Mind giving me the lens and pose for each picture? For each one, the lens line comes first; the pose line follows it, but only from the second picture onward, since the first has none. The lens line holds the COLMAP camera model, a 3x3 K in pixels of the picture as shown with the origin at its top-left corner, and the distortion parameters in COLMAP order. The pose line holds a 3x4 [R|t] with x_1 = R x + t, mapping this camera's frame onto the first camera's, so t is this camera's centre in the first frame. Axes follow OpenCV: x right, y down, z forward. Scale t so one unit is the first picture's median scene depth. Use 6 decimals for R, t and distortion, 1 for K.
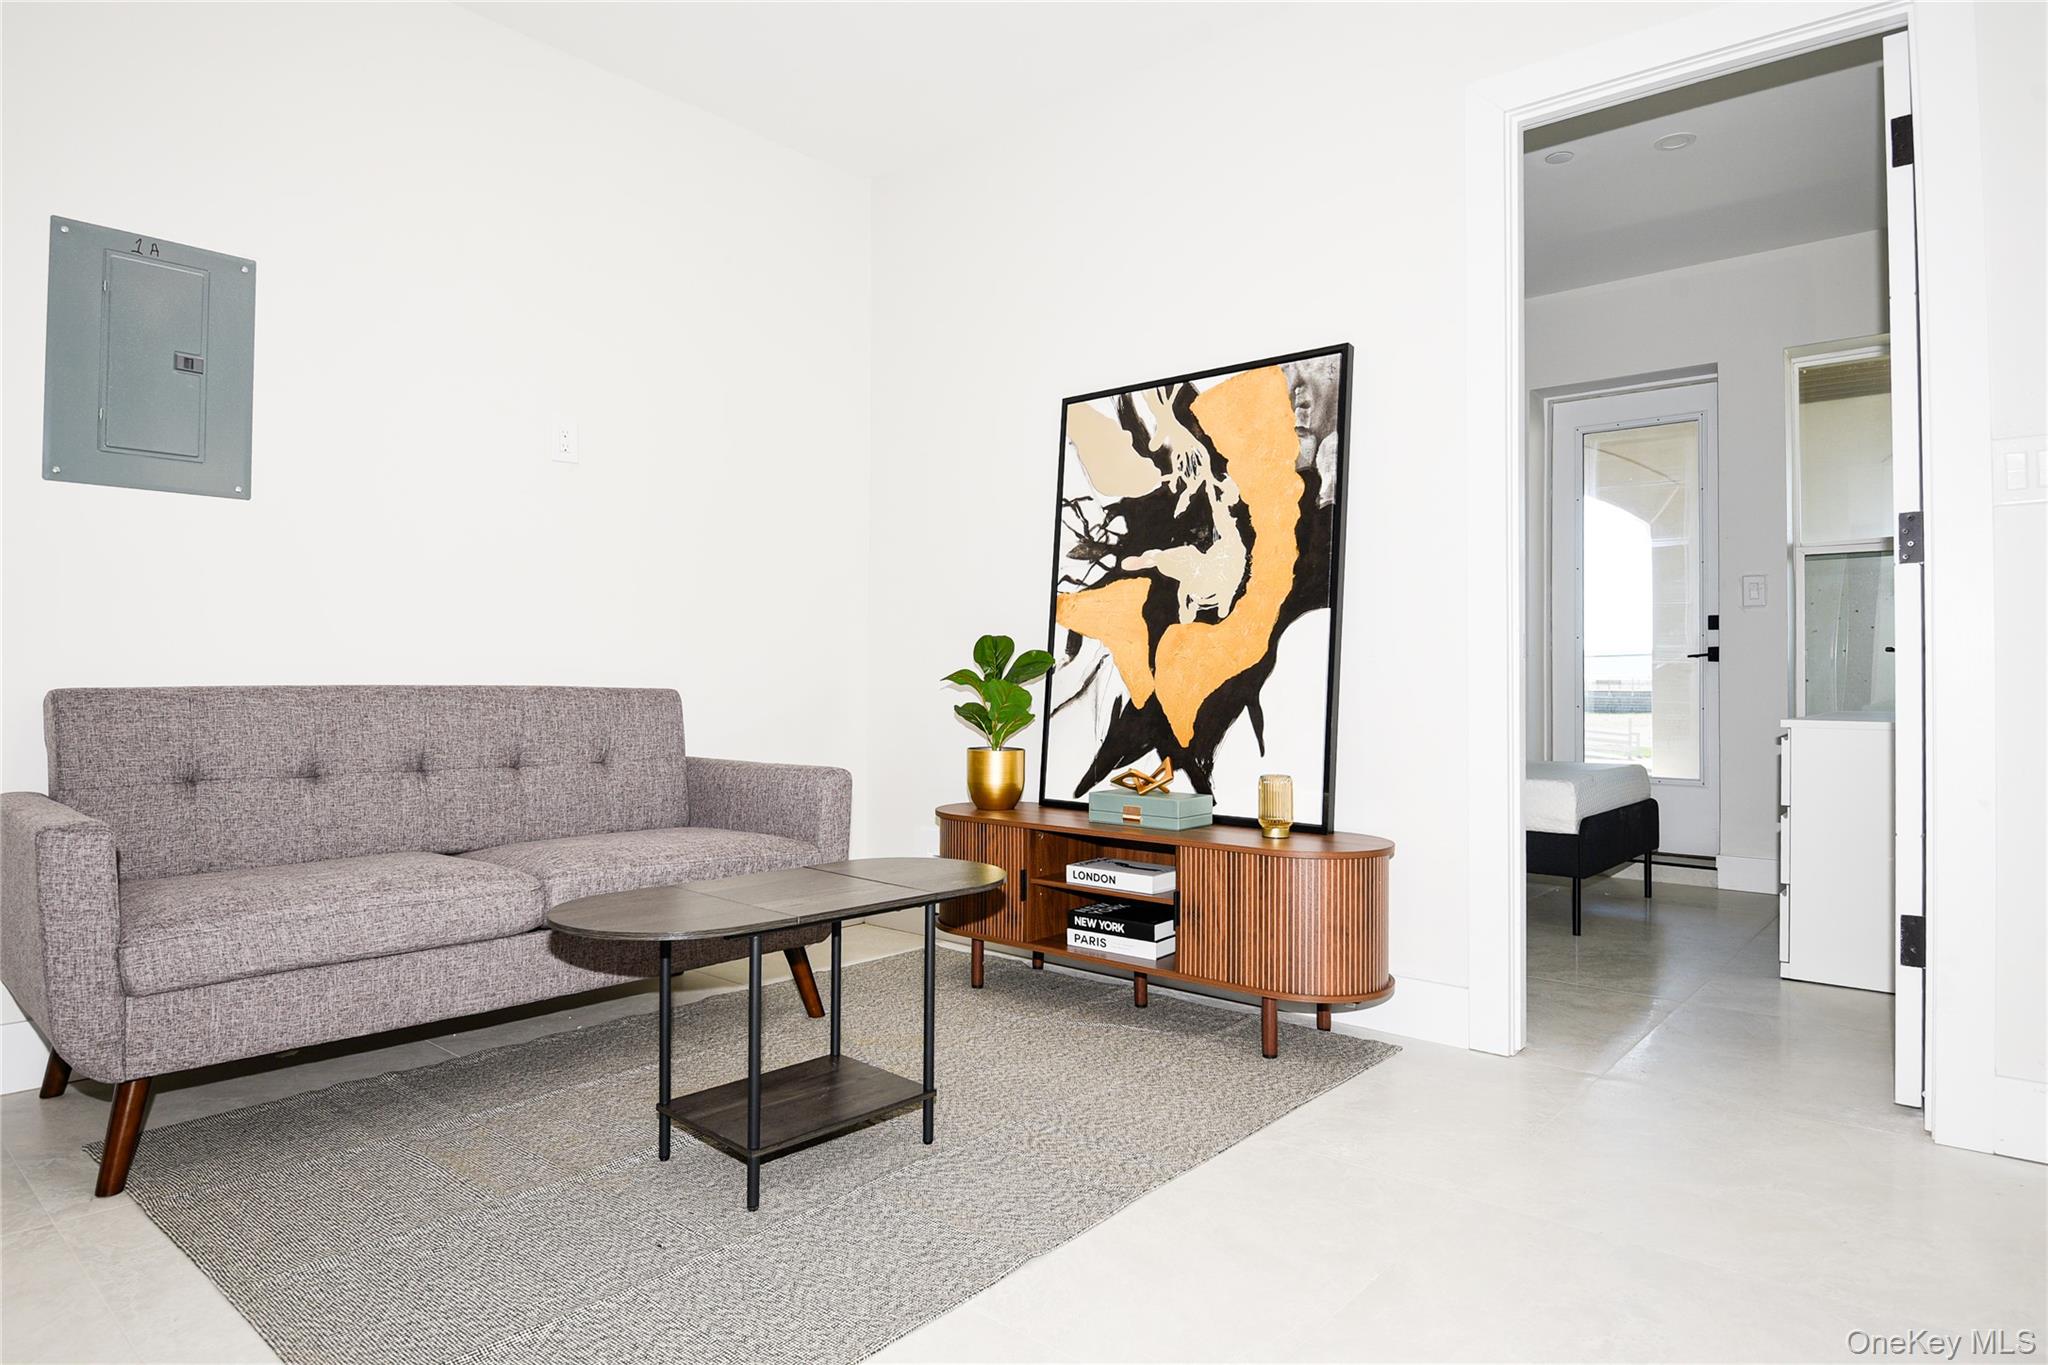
lens RADIAL K [[1208.7, 0, 1022.1], [0, 1208.7, 662.7], [0, 0, 1]] dist [0.025170, -0.042544]
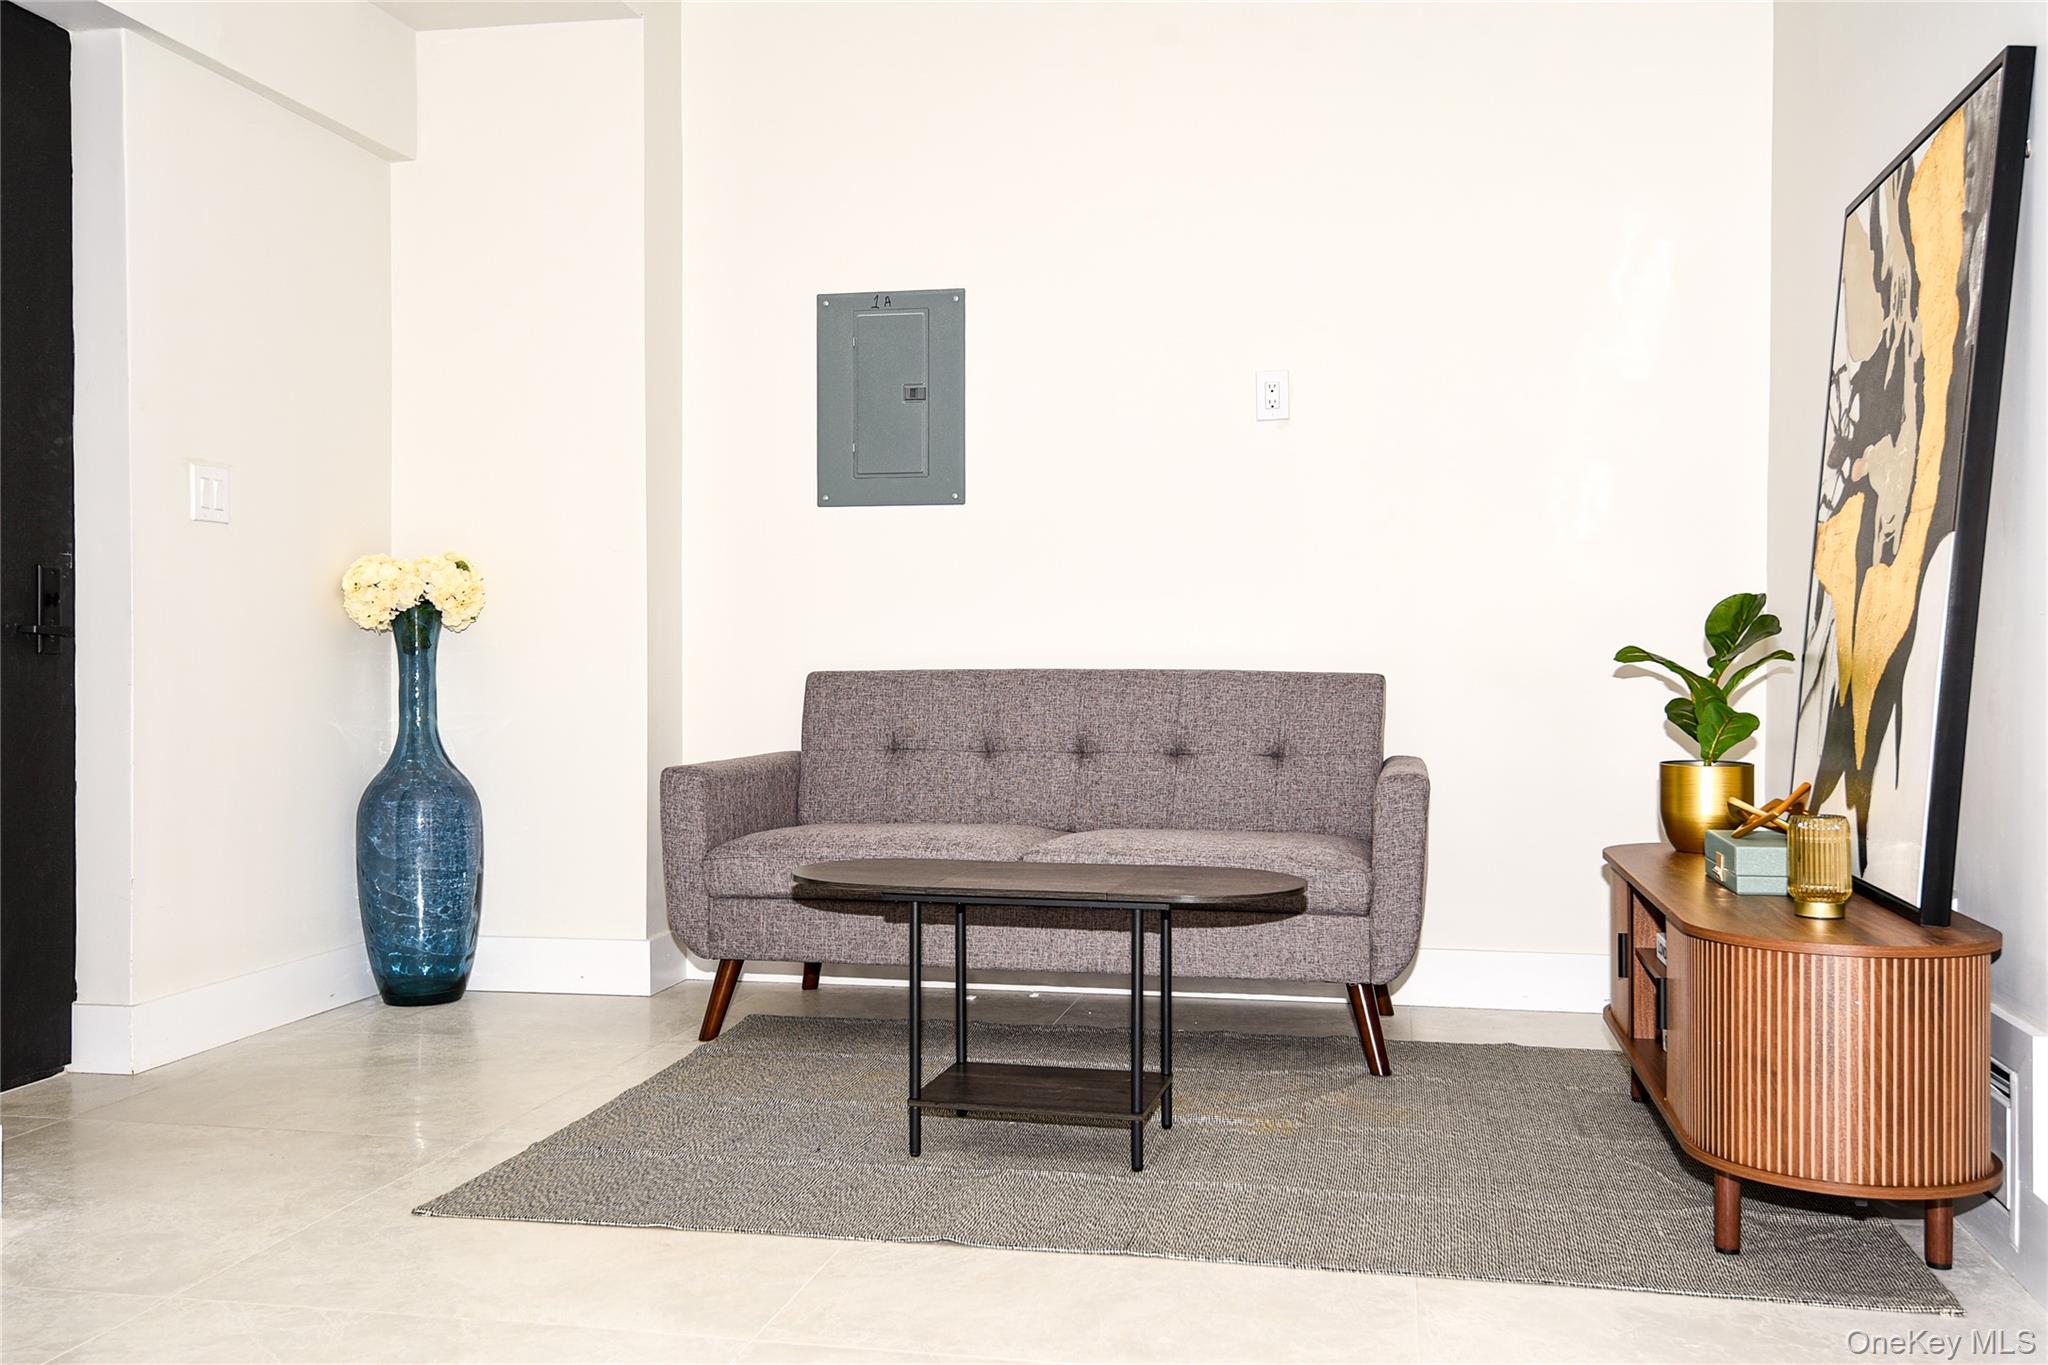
lens RADIAL K [[1860.6, 0, 1024.0], [0, 1860.6, 682.5], [0, 0, 1]] dist [0.090712, -0.007044]
pose [[0.493904, 0.004988, -0.869502, 0.865454], [0.014701, 0.999793, 0.014086, 0.007255], [0.869392, -0.019740, 0.493728, 0.186869]]
